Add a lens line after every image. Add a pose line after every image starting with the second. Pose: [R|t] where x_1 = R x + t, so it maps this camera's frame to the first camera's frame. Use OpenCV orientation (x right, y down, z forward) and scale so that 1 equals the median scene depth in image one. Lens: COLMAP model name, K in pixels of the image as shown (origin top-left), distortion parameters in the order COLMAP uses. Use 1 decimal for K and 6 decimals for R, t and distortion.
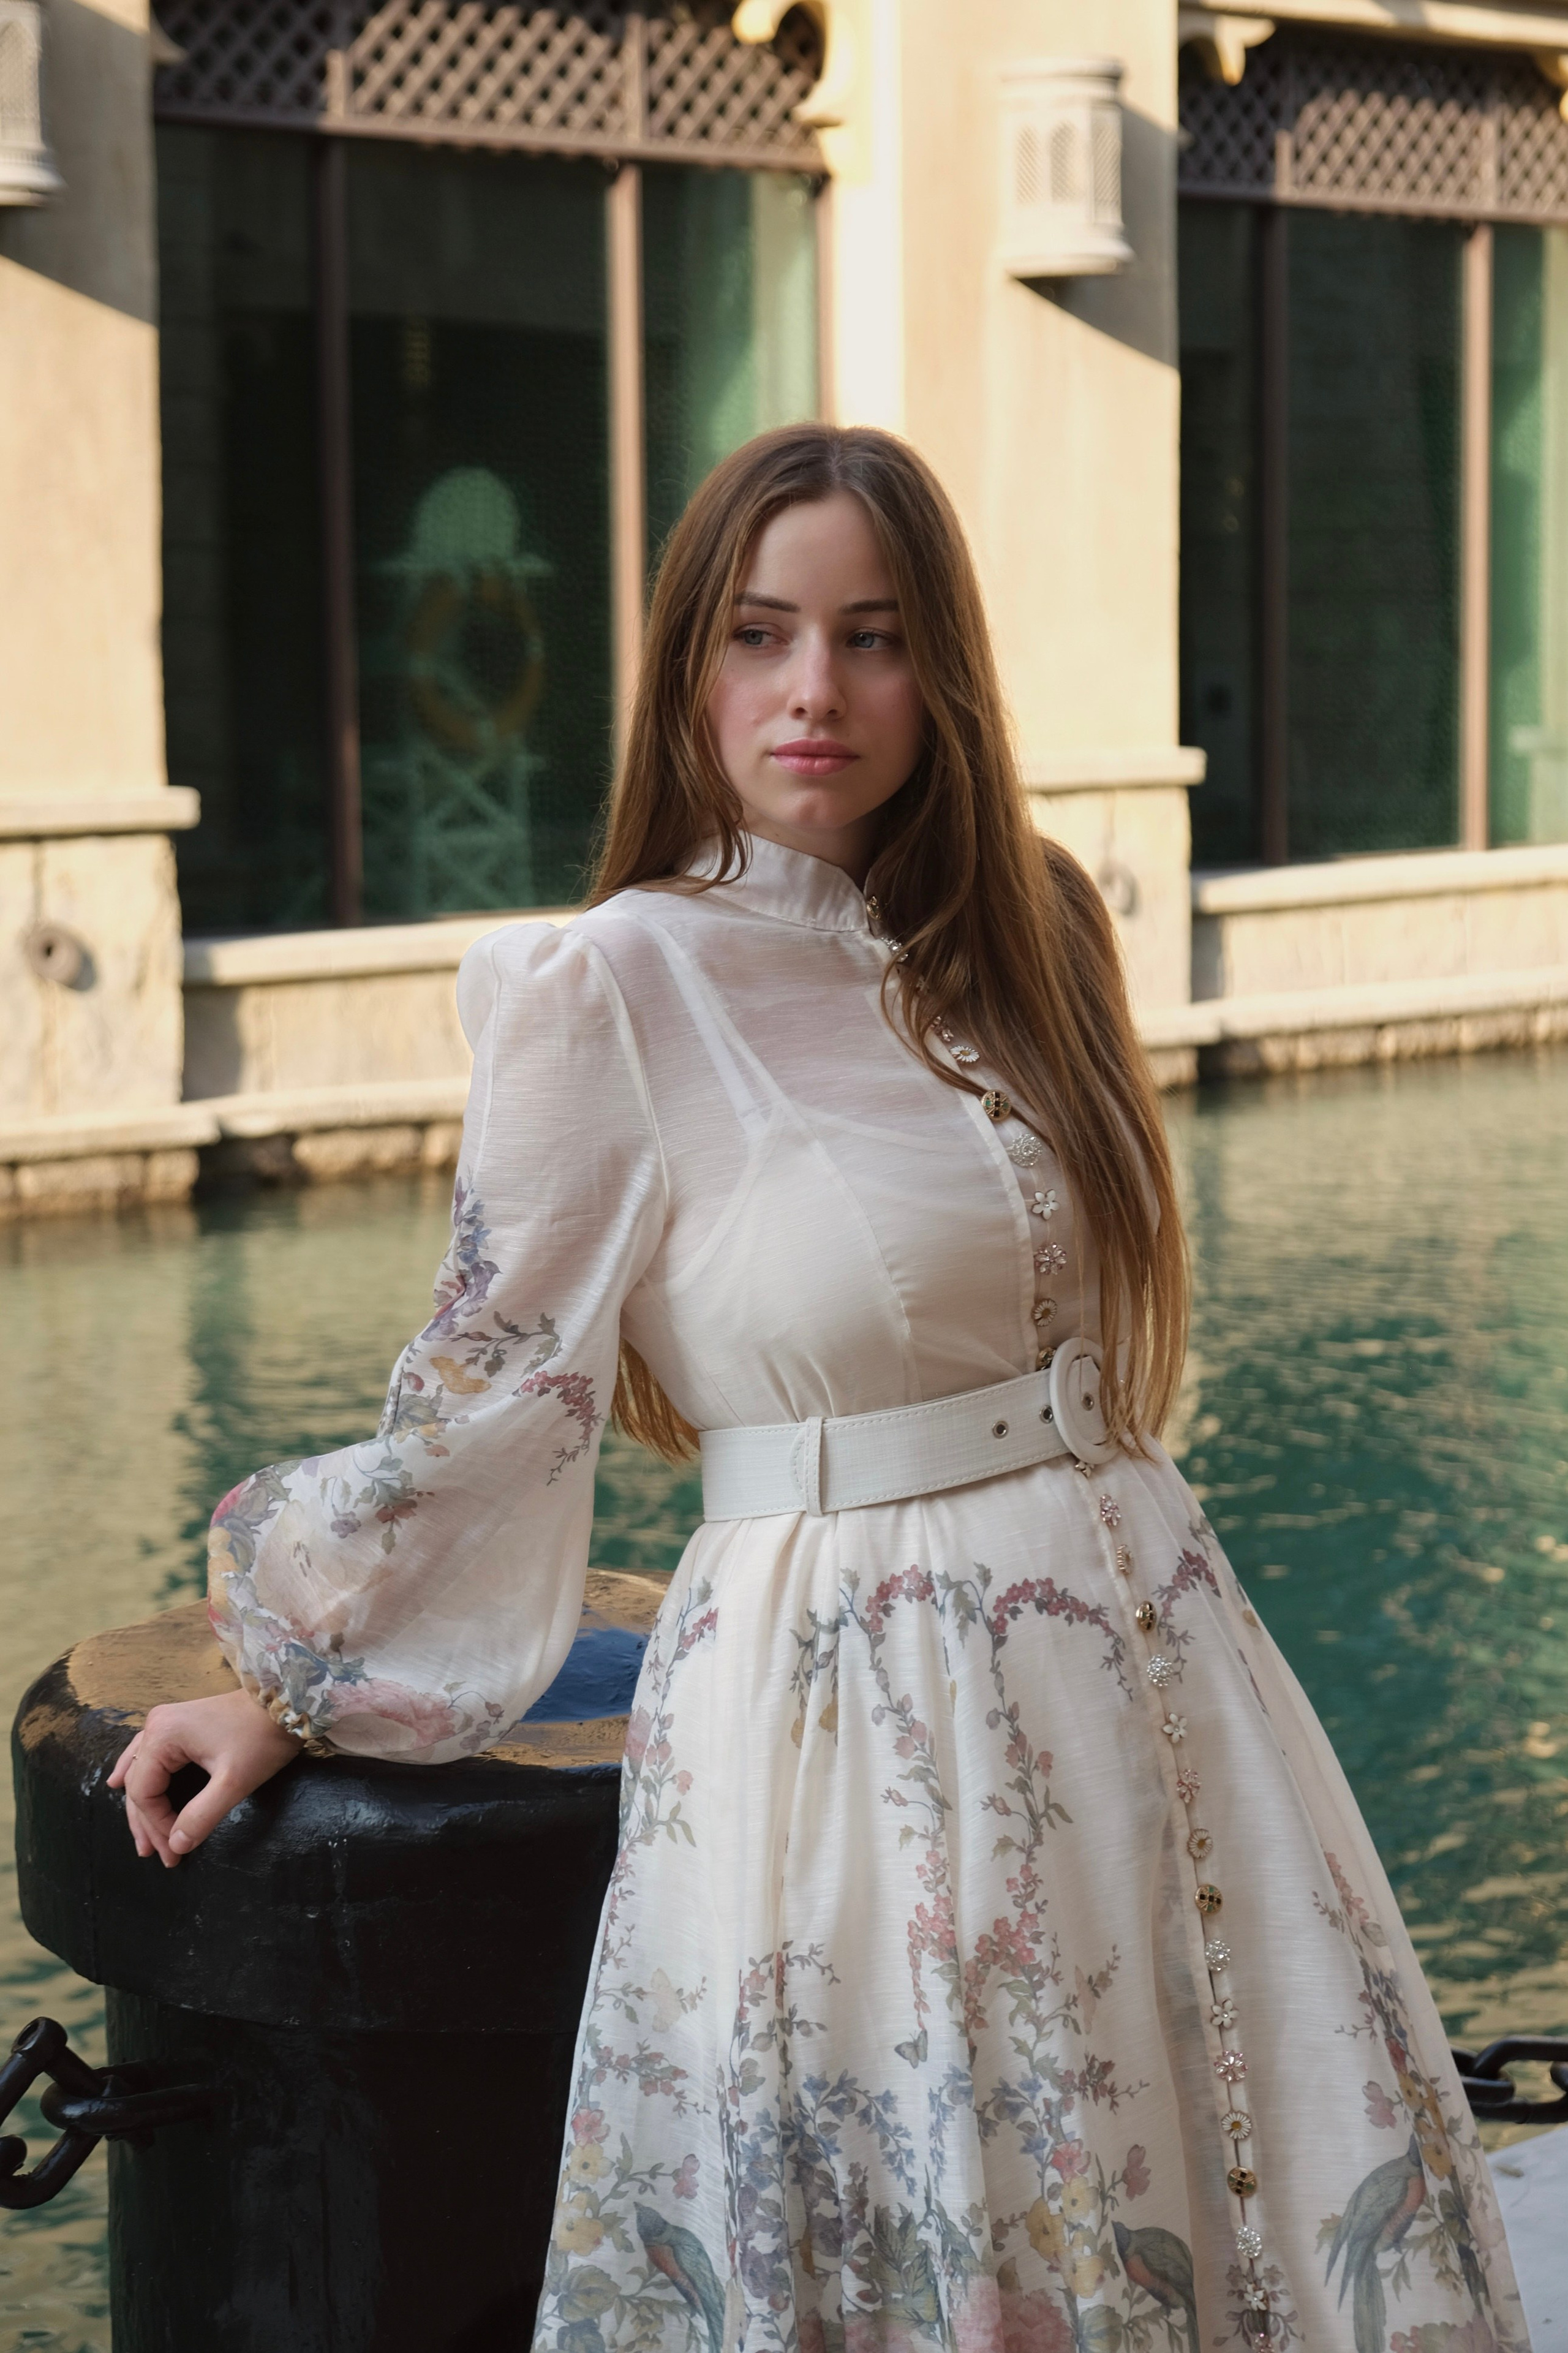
lens RADIAL K [[4548.3, 0, 784.0], [0, 4548.3, 1176.5], [0, 0, 1]] dist [0.357921, -4.899662]
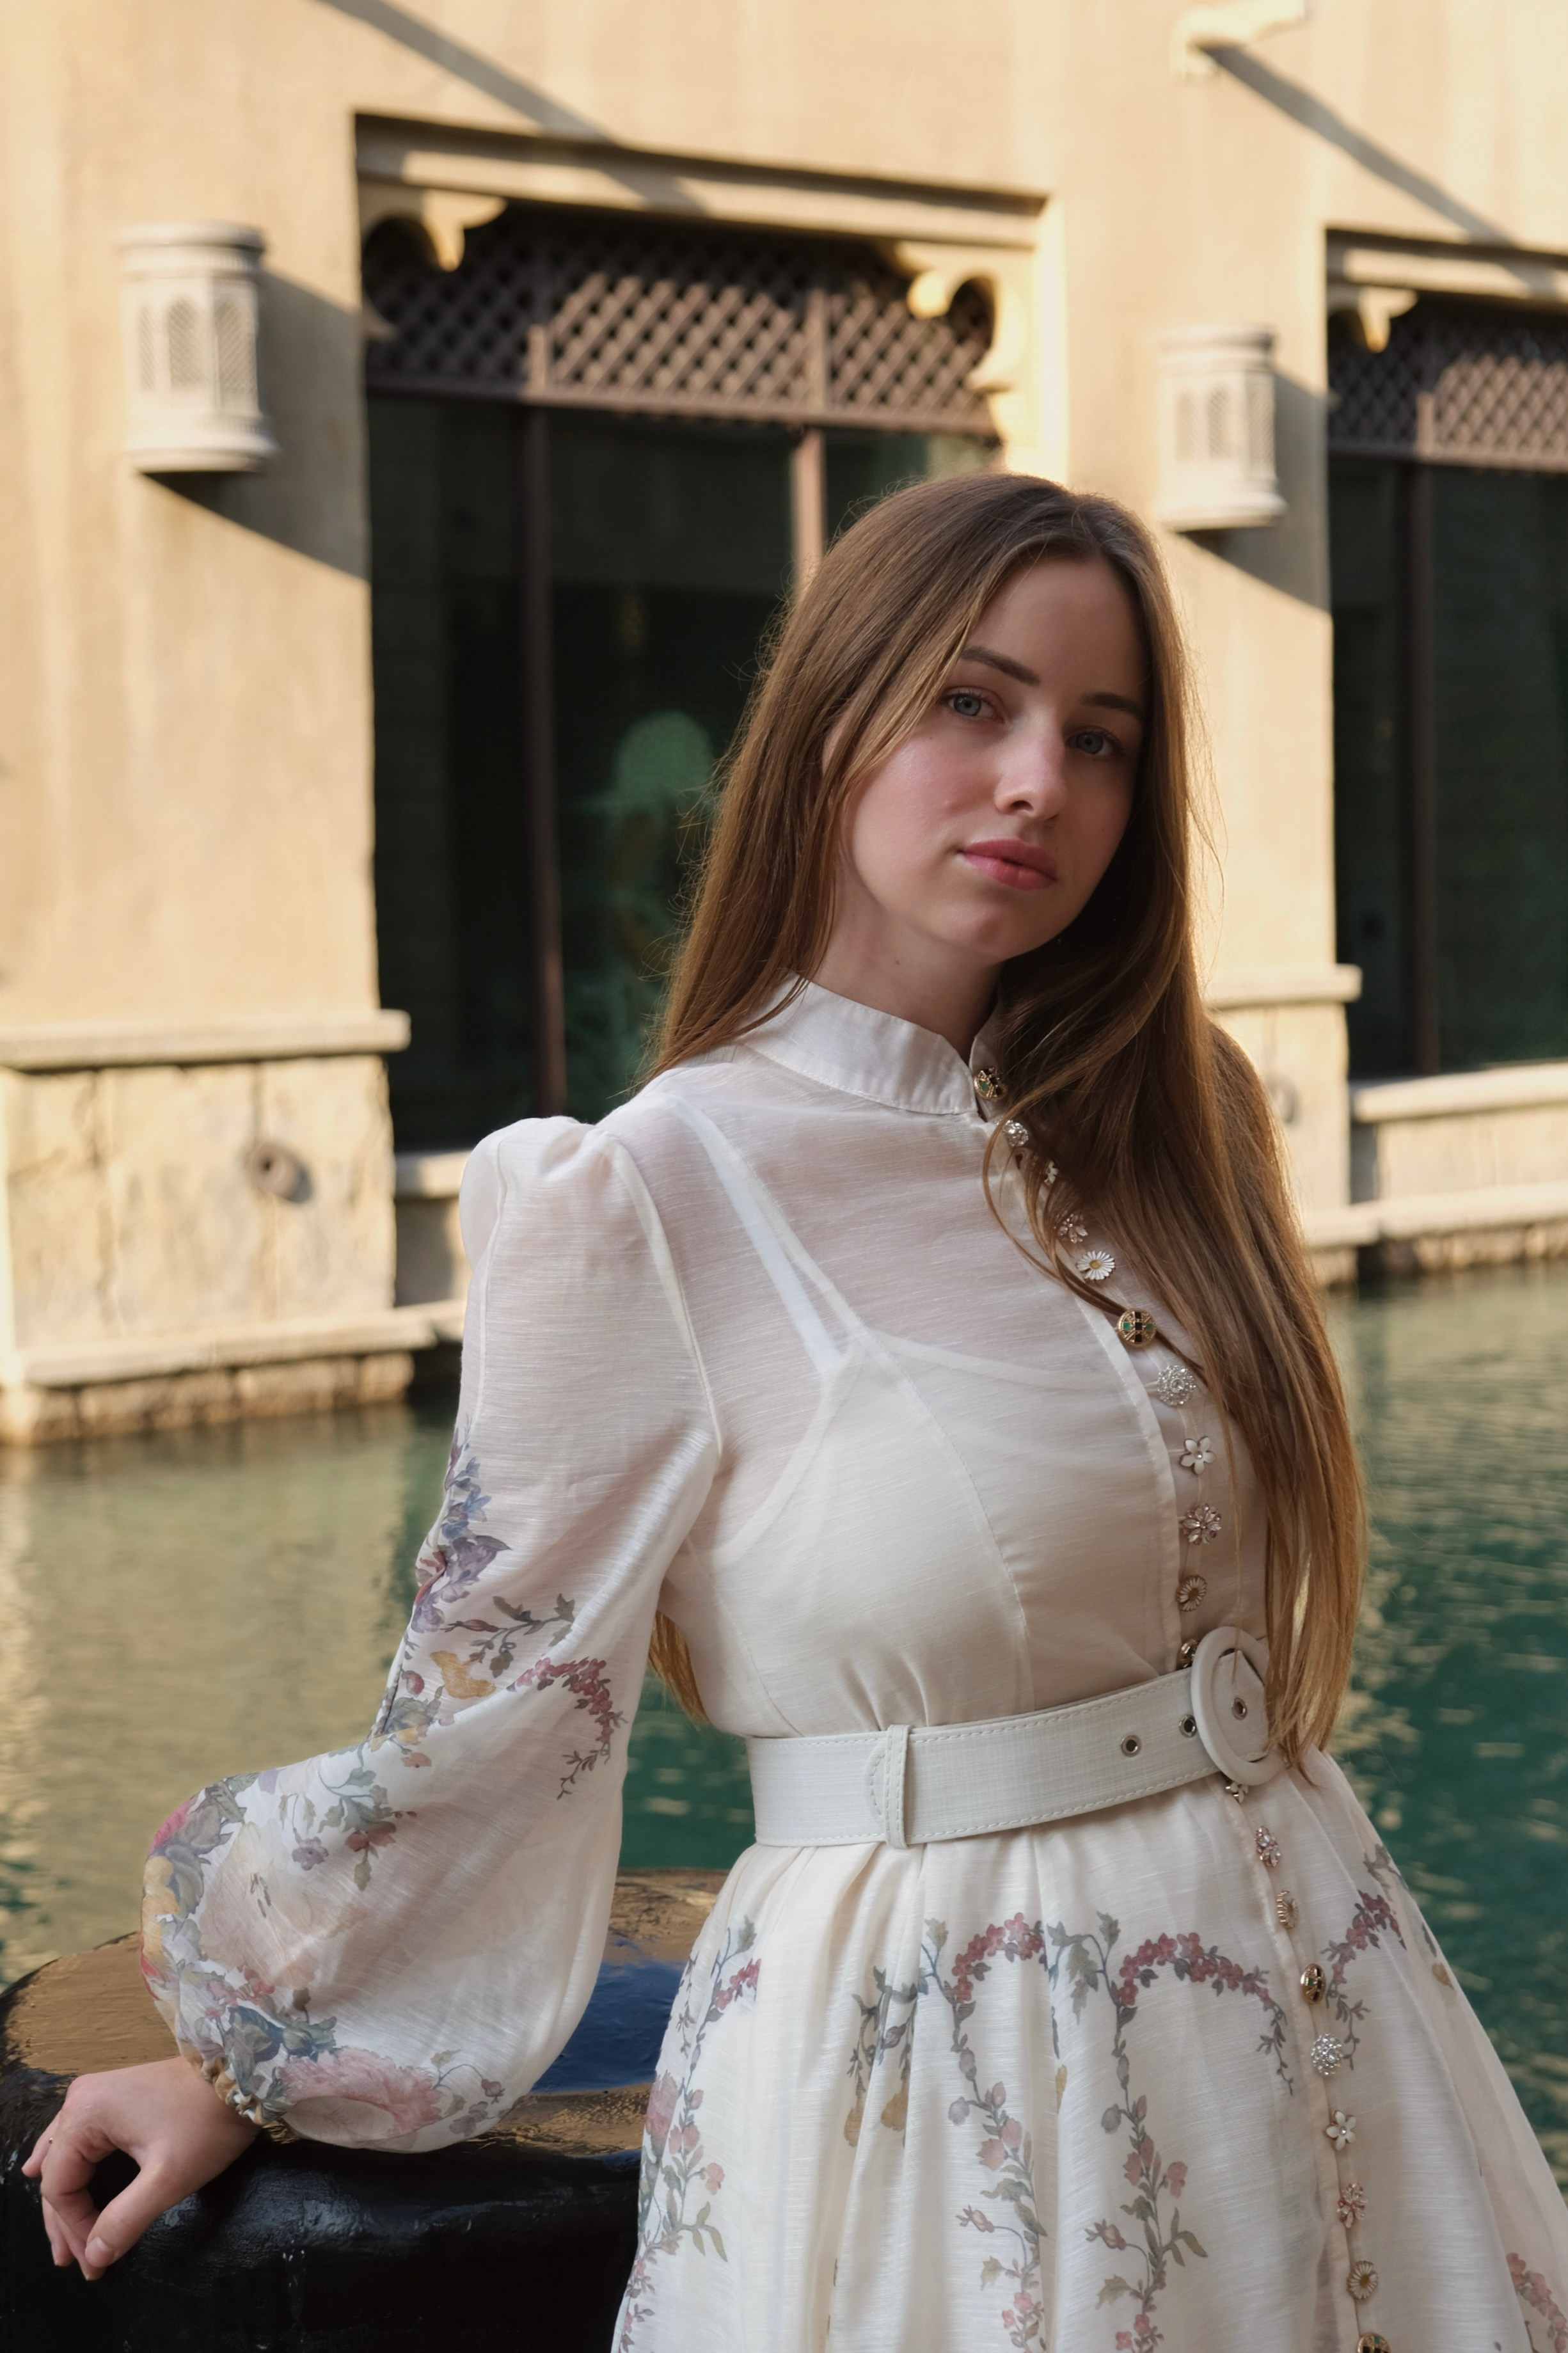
lens RADIAL K [[3502.5, 0, 779.2], [0, 3502.5, 1358.5], [0, 0, 1]] dist [-0.157762, 0.076224]
pose [[0.997455, -0.006522, -0.070994, 0.015168], [0.006745, 0.999973, 0.002901, -0.006193], [0.070973, -0.003373, 0.997473, 0.197796]]
